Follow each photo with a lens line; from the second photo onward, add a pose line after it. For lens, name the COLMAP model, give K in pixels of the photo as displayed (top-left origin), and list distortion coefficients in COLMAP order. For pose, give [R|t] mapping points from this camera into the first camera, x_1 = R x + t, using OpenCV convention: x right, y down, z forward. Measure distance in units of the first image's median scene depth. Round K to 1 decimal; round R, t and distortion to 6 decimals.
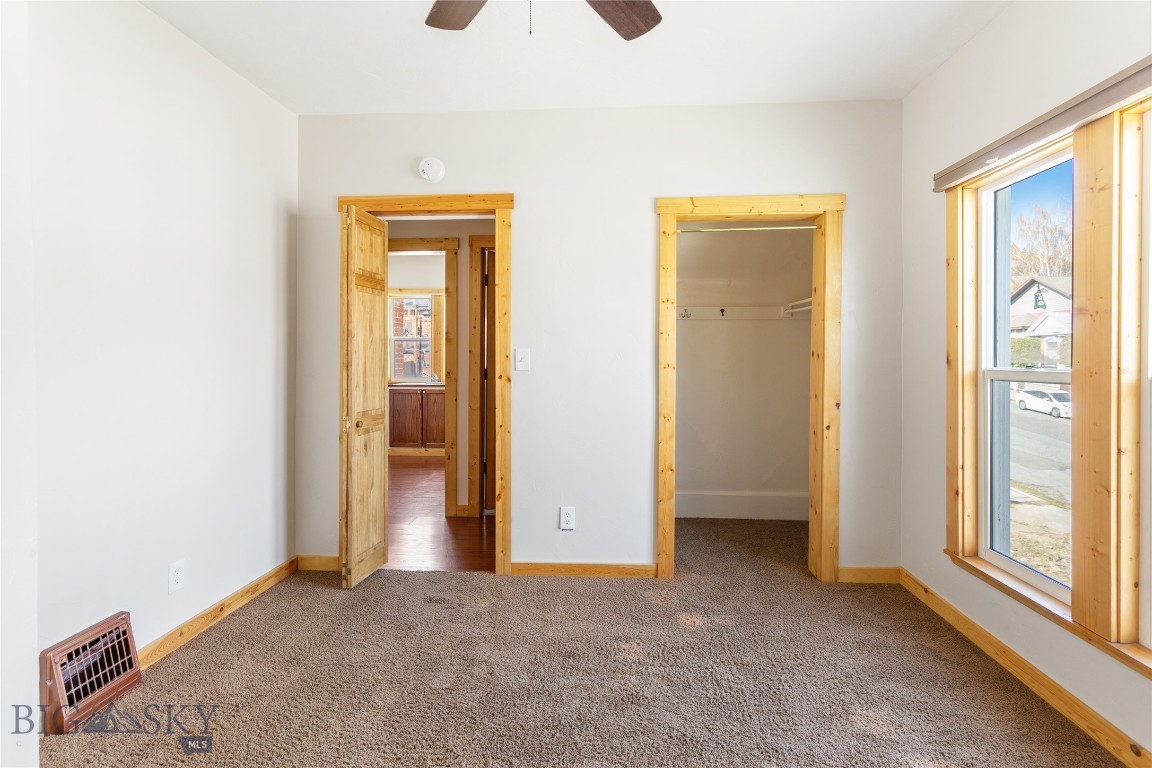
lens RADIAL K [[552.1, 0, 577.1], [0, 552.1, 357.4], [0, 0, 1]] dist [-0.000962, -0.000296]
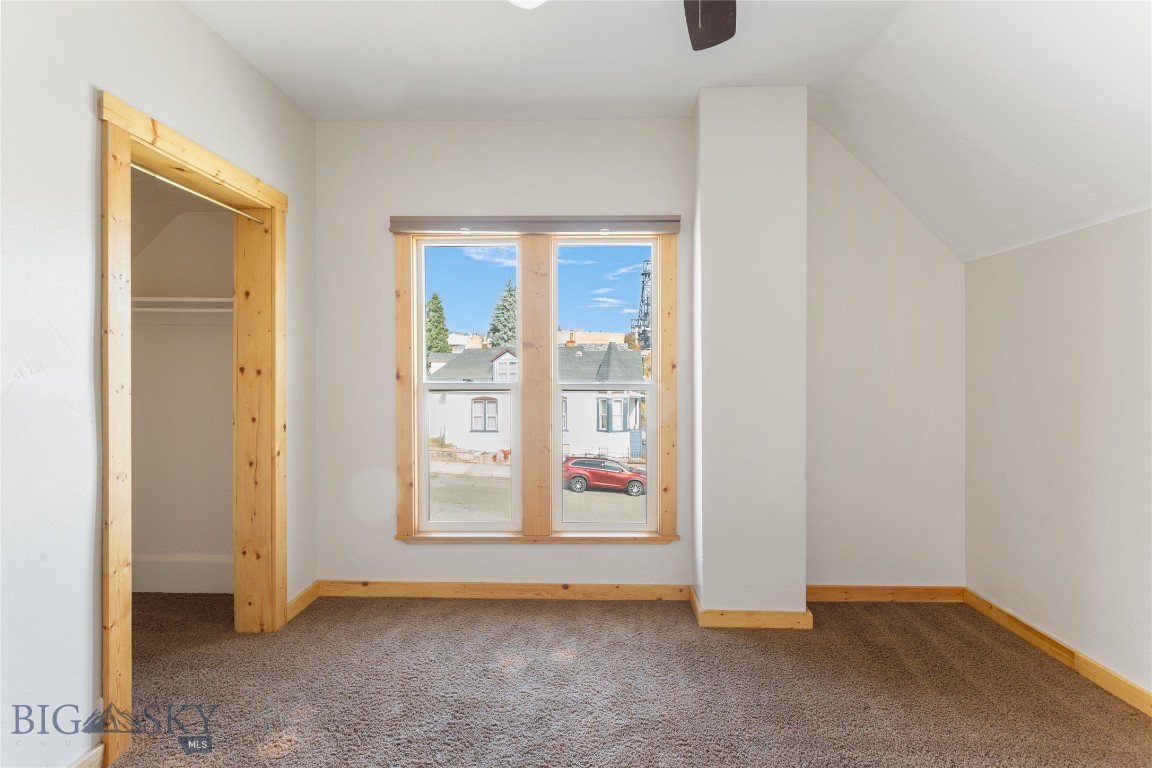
lens RADIAL K [[553.6, 0, 576.9], [0, 553.6, 373.0], [0, 0, 1]] dist [-0.000123, 0.000081]
pose [[-0.039420, 0.003902, 0.999215, -0.532838], [0.004799, 0.999982, -0.003716, 0.004309], [-0.999211, 0.004649, -0.039438, 0.658178]]
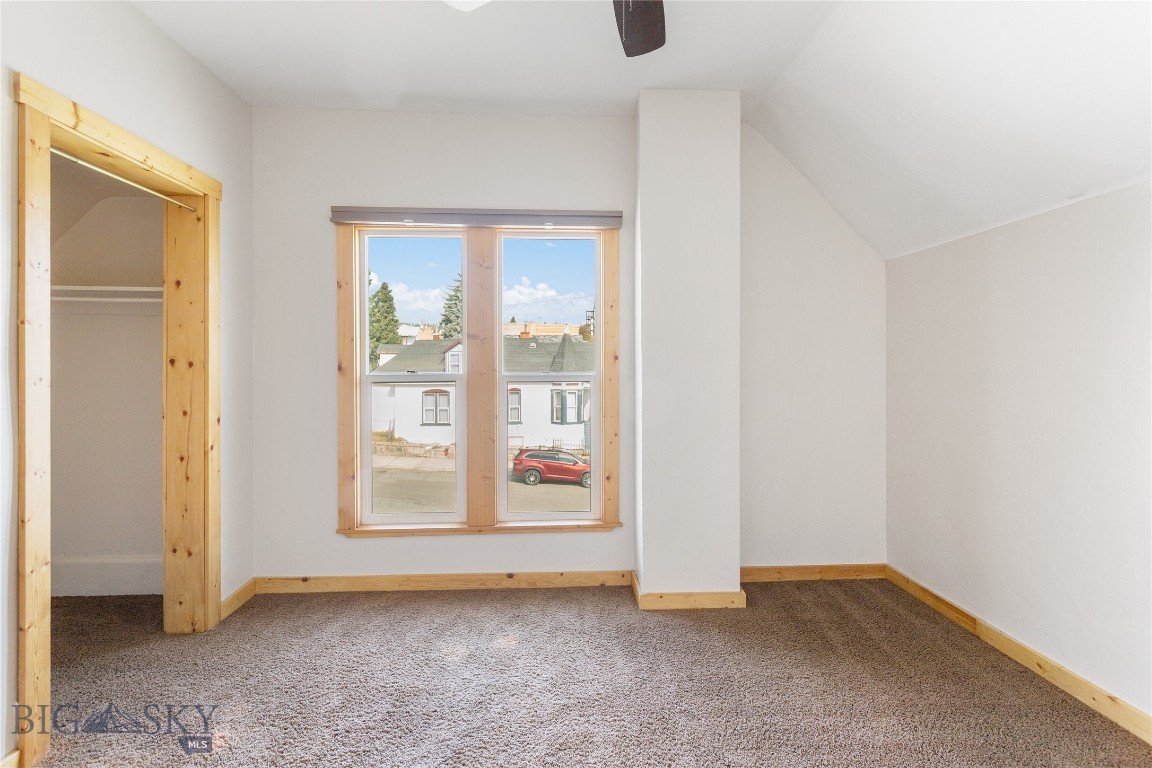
lens RADIAL K [[560.1, 0, 579.0], [0, 560.1, 362.6], [0, 0, 1]] dist [0.001803, -0.000470]
pose [[-0.121150, 0.007849, 0.992603, -0.571256], [0.006871, 0.999951, -0.007069, 0.005476], [-0.992610, 0.005964, -0.121198, 0.634836]]
